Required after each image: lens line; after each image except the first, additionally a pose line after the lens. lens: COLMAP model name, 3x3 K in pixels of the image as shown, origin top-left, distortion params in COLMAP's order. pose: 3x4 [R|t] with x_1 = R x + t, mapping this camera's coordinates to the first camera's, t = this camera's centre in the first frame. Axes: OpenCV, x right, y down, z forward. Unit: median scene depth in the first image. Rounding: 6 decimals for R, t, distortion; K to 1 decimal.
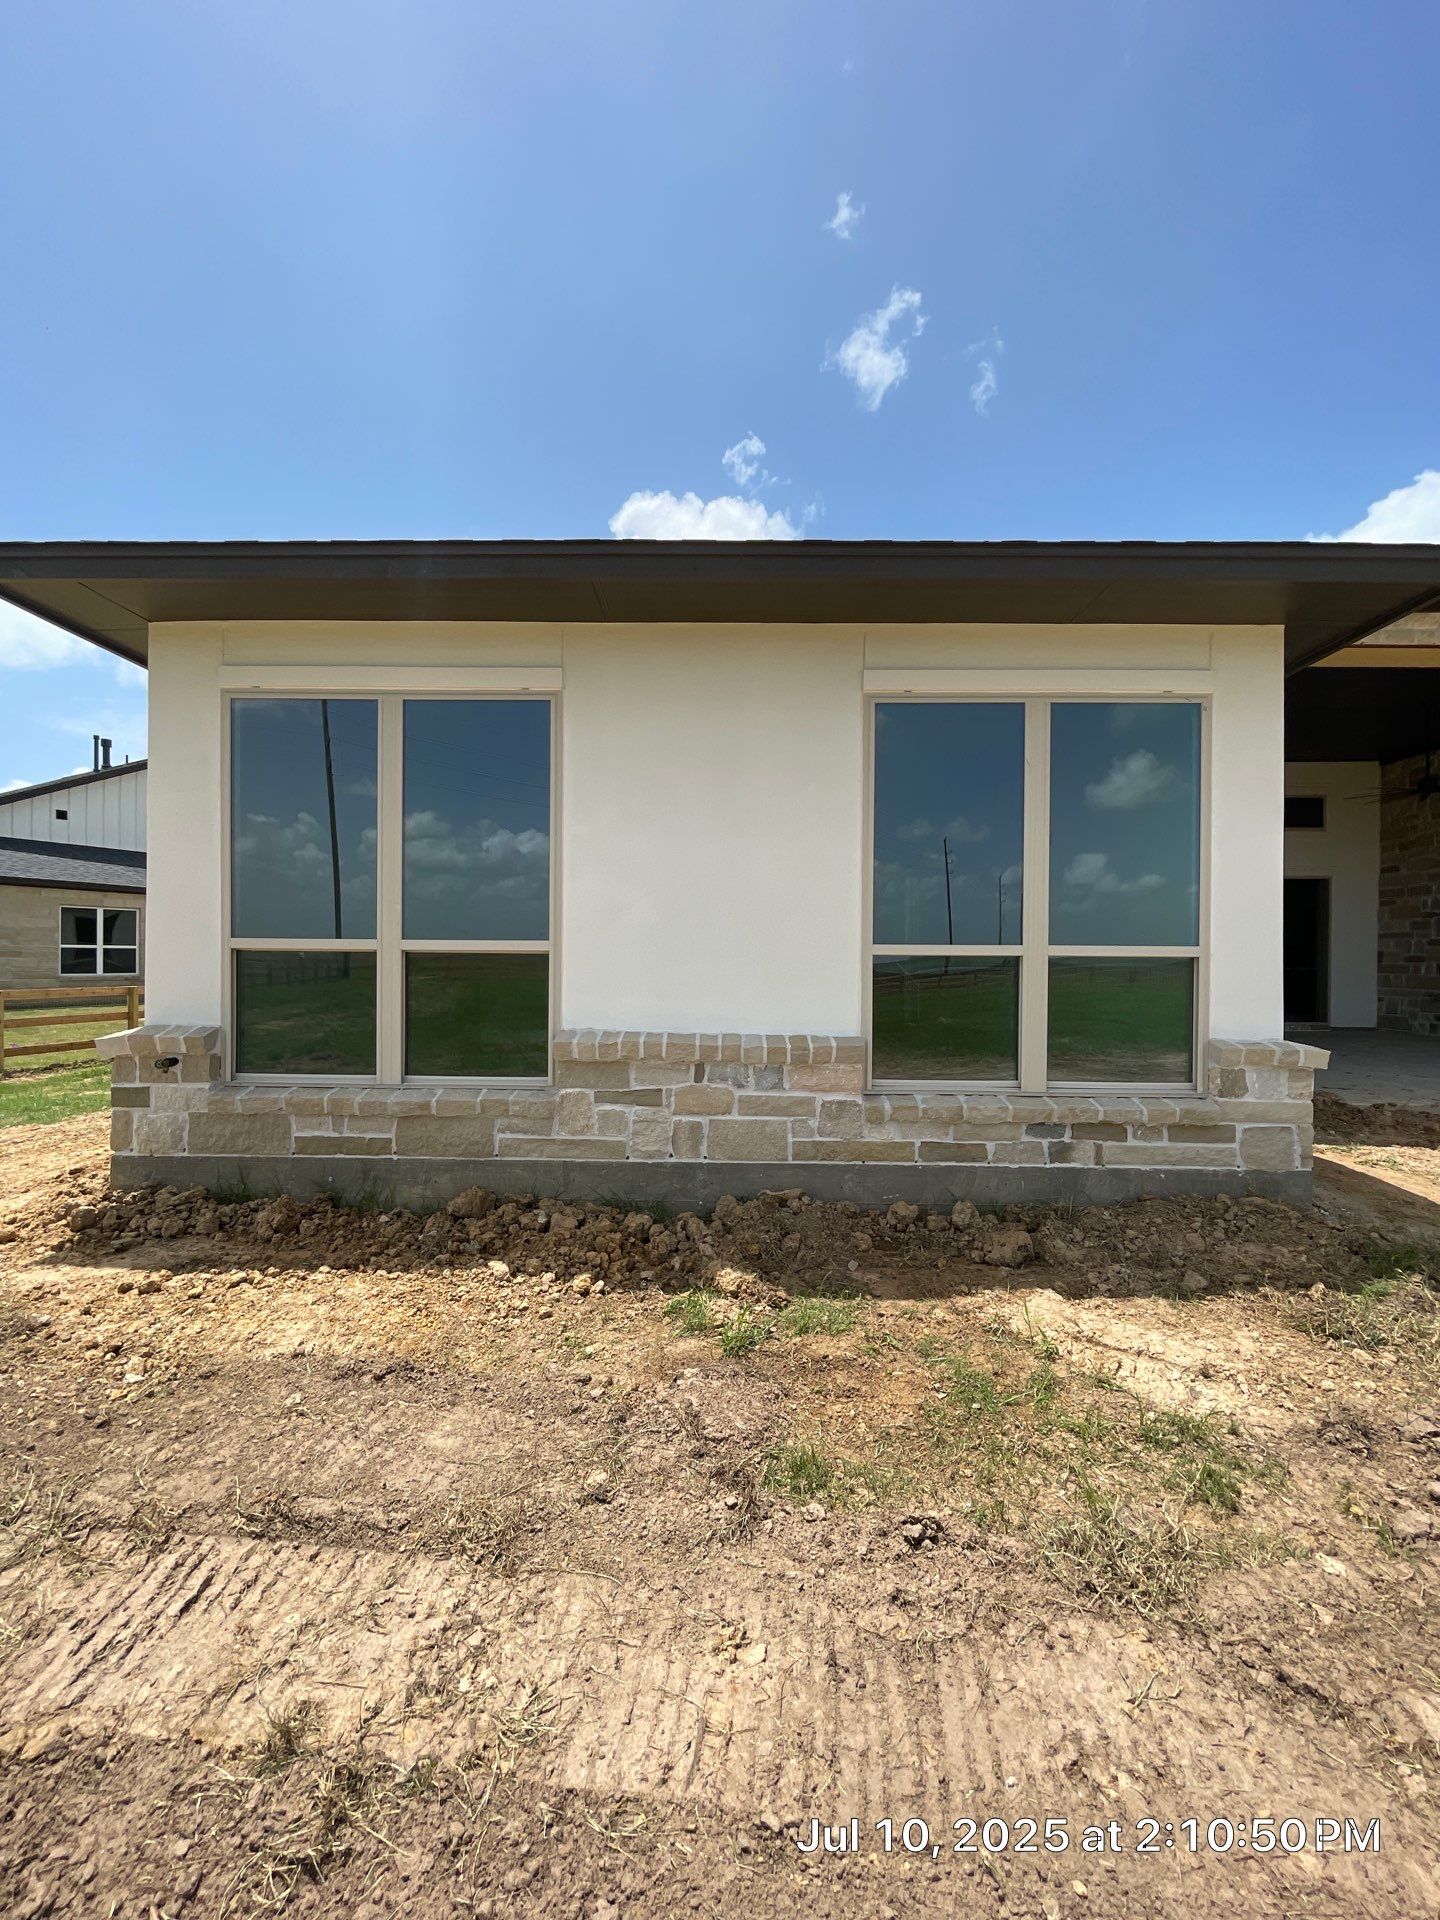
lens RADIAL K [[776.8, 0, 720.0], [0, 776.8, 960.0], [0, 0, 1]] dist [-0.000976, 0.000071]
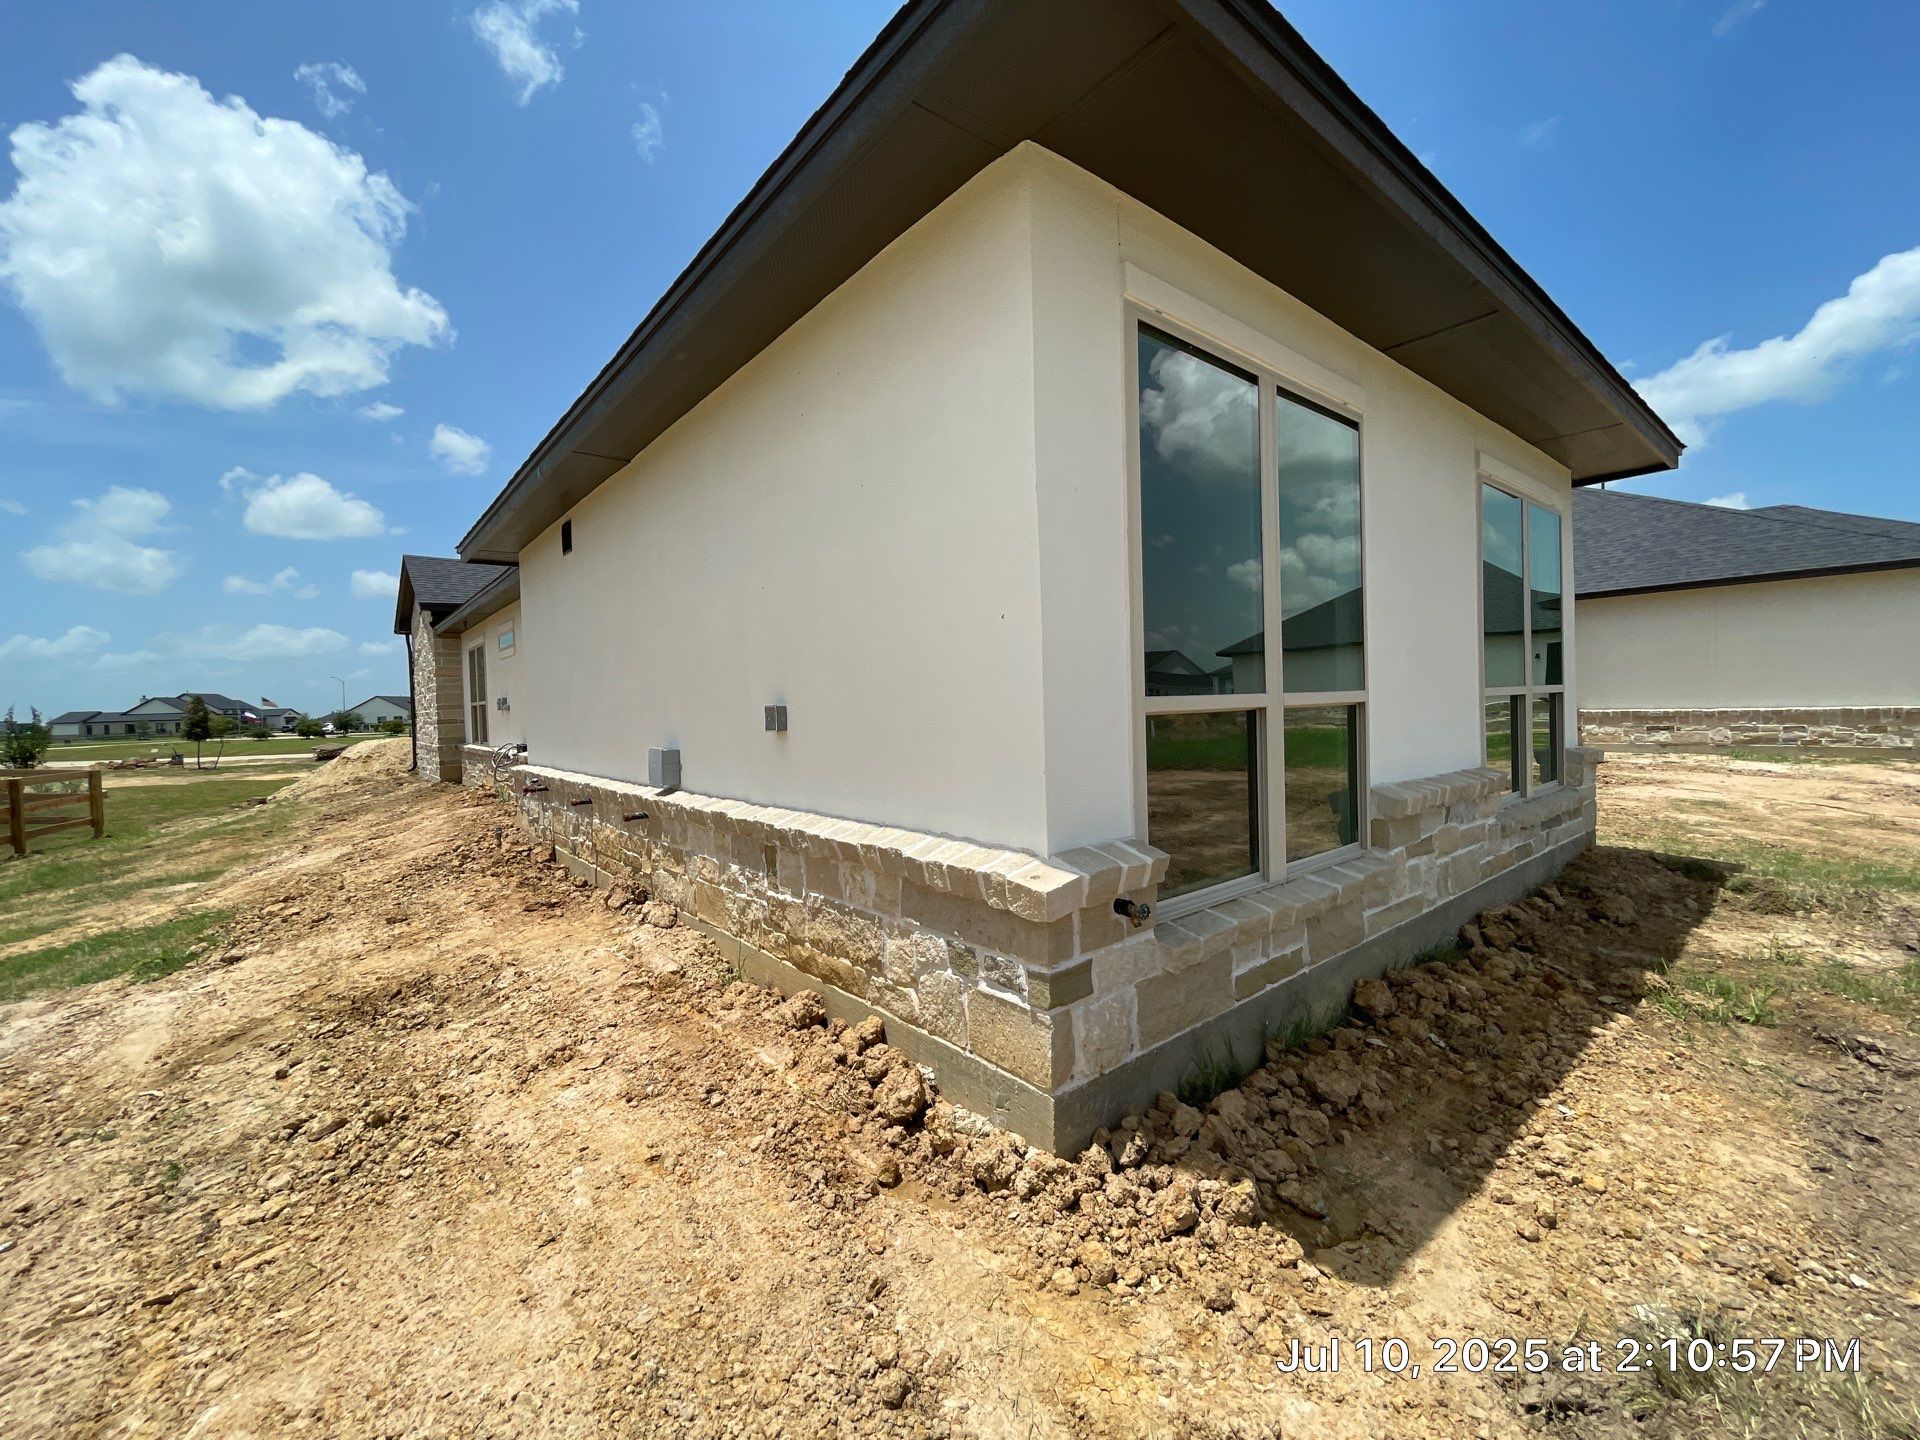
lens RADIAL K [[776.8, 0, 960.0], [0, 776.8, 720.0], [0, 0, 1]] dist [-0.000976, 0.000071]
pose [[0.753456, -0.042984, 0.656092, -0.689198], [0.043153, 0.998942, 0.015889, -0.015057], [-0.656081, 0.016341, 0.754514, 0.368225]]
